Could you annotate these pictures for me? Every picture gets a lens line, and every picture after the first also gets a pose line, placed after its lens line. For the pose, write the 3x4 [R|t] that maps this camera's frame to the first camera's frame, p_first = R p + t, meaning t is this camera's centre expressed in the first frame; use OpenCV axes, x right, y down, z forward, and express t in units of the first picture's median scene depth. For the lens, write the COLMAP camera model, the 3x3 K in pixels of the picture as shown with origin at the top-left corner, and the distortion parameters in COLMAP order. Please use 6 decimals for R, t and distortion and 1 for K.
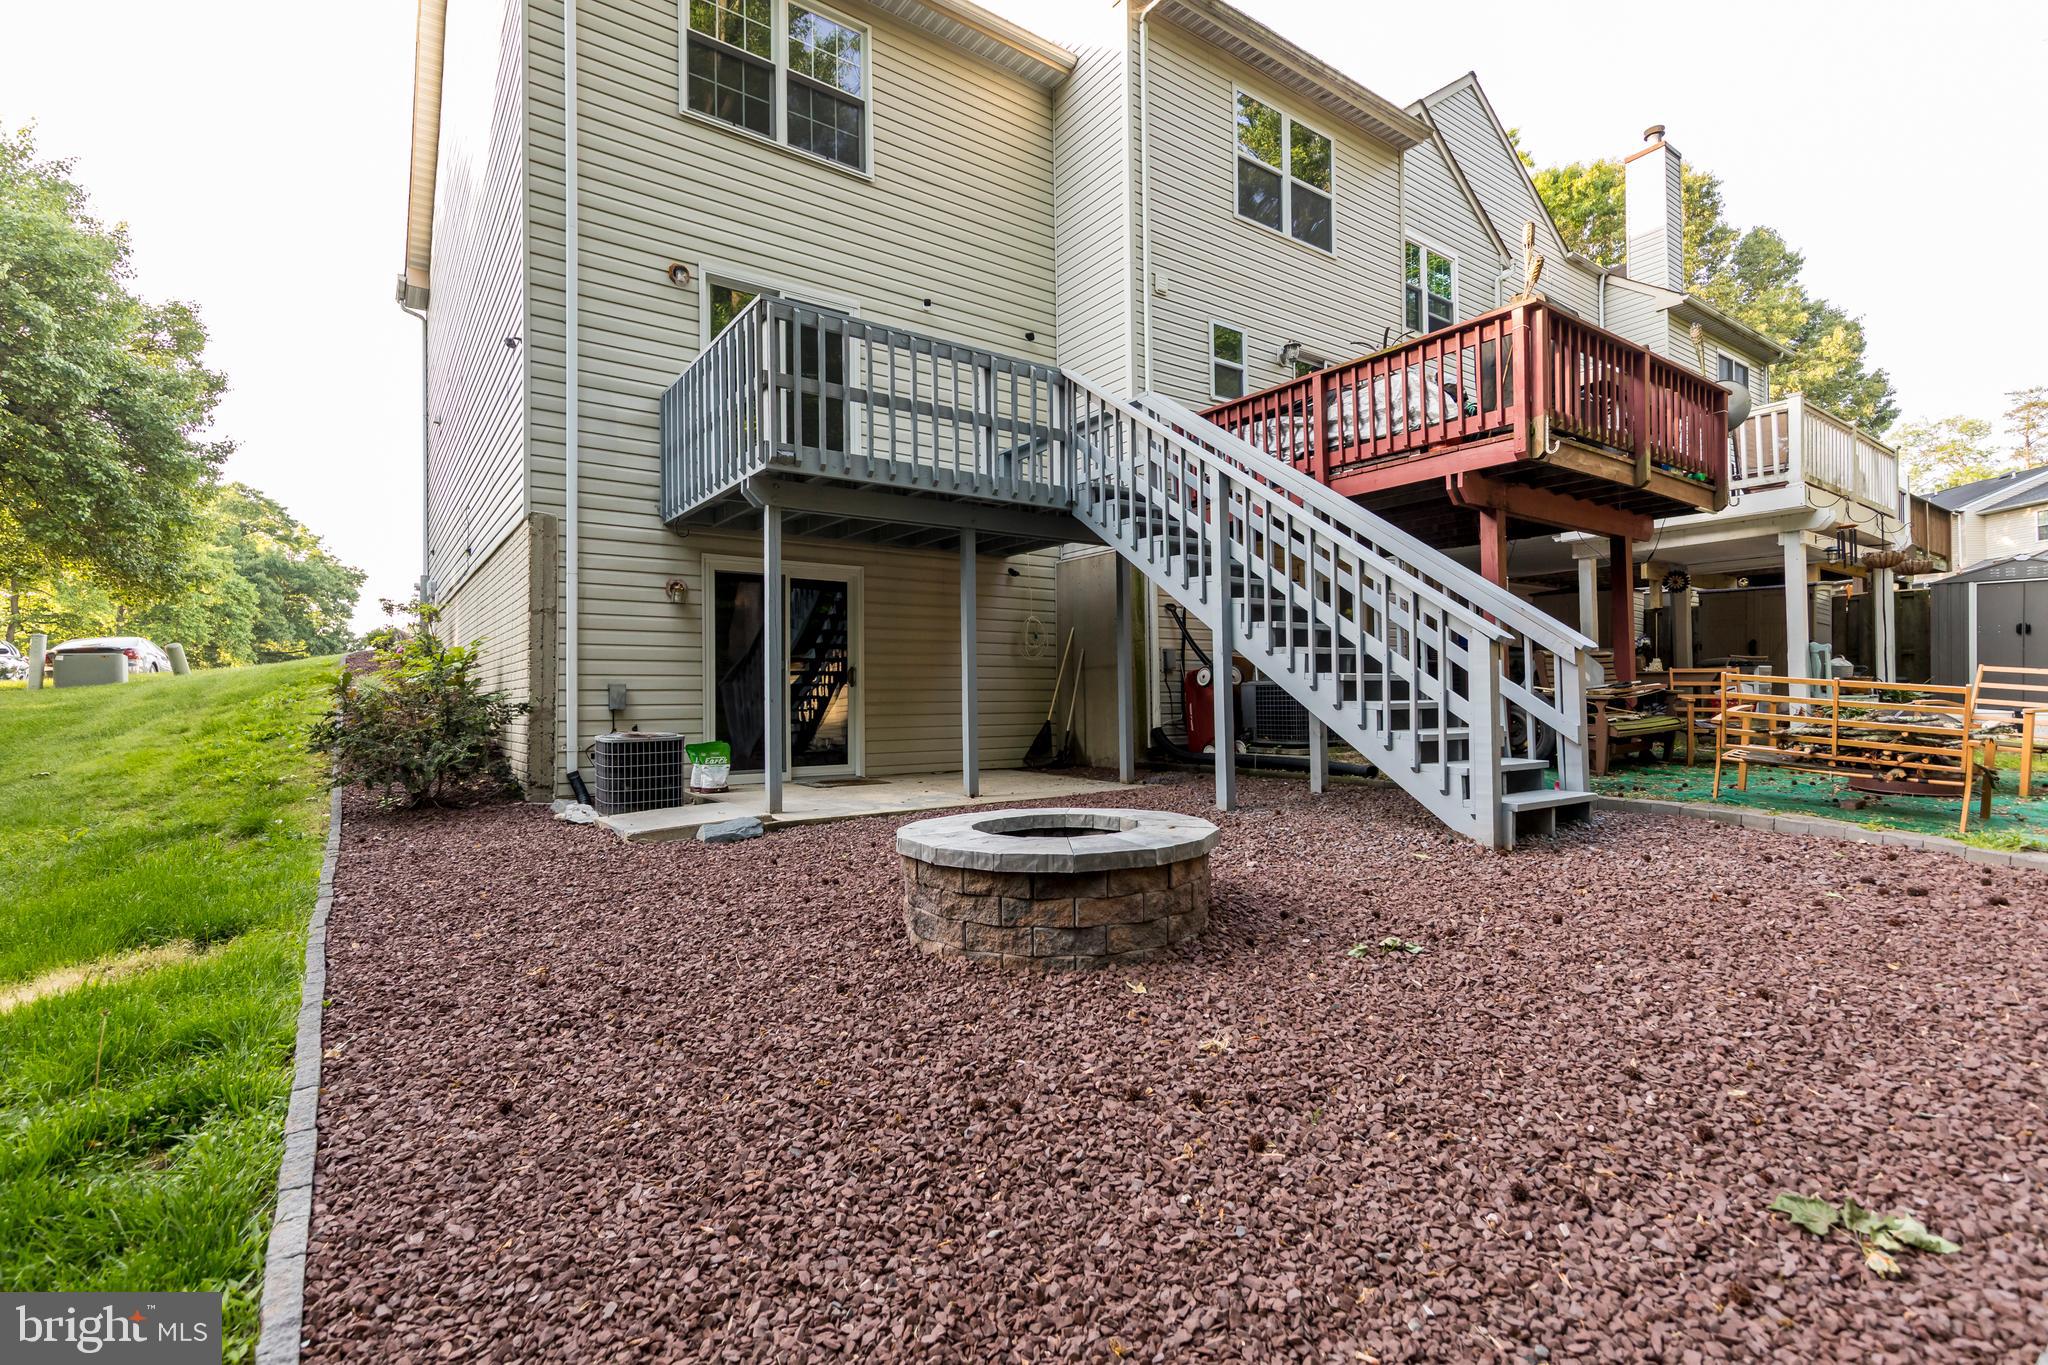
lens RADIAL K [[912.6, 0, 1022.2], [0, 912.6, 679.7], [0, 0, 1]] dist [0.008019, -0.000757]
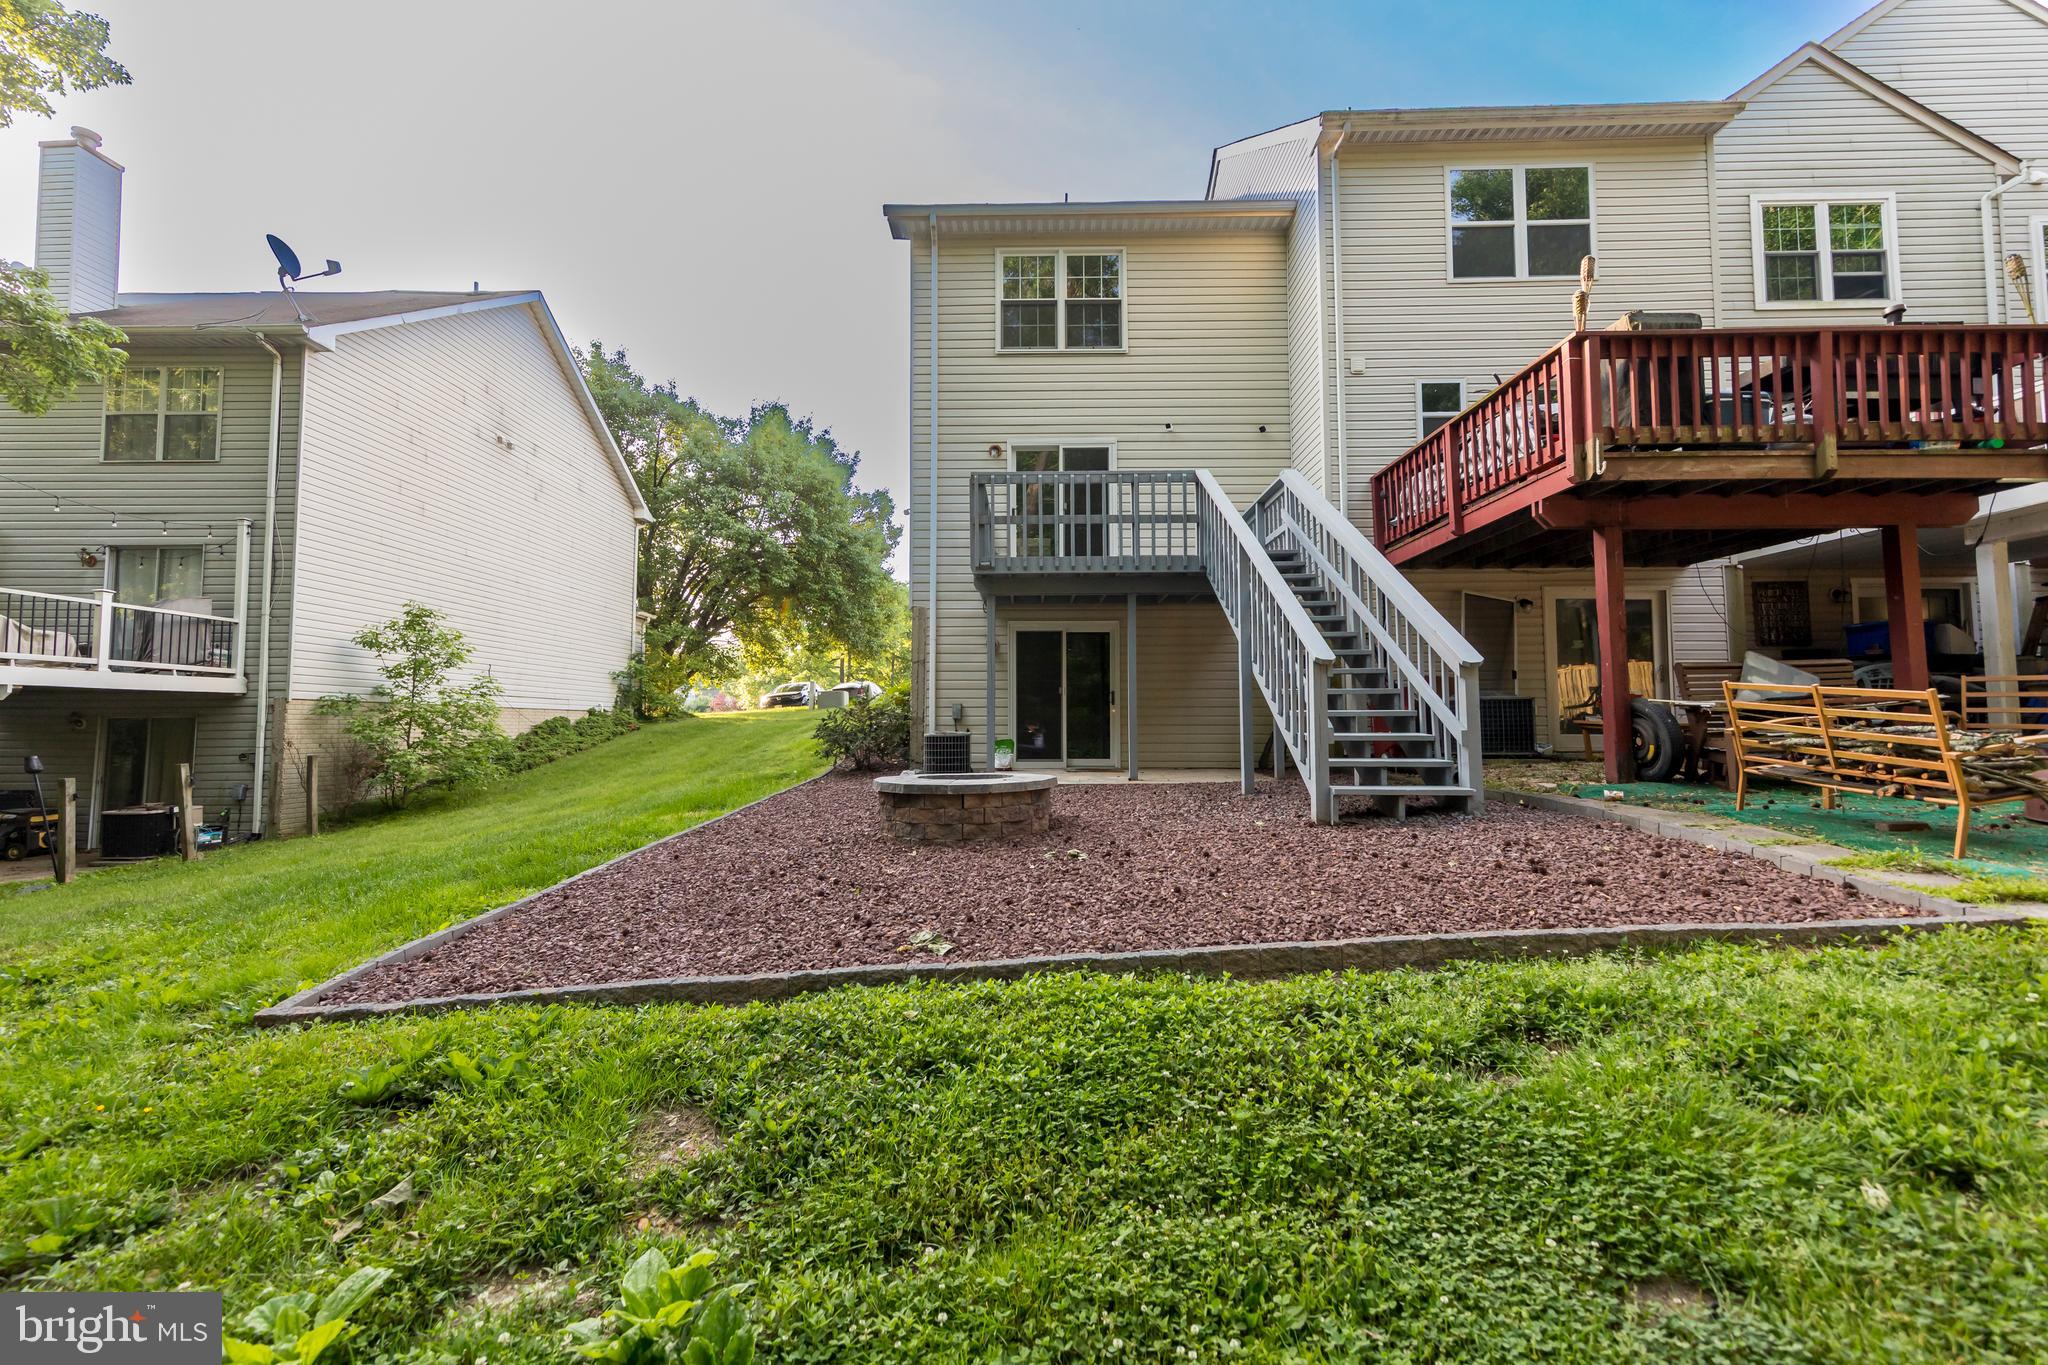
lens RADIAL K [[780.0, 0, 1026.3], [0, 780.0, 674.2], [0, 0, 1]] dist [-0.000611, -0.000091]
pose [[0.809987, -0.029188, -0.585721, 0.483480], [0.005848, 0.999113, -0.041701, 0.010987], [0.586418, 0.030352, 0.809439, -0.078423]]
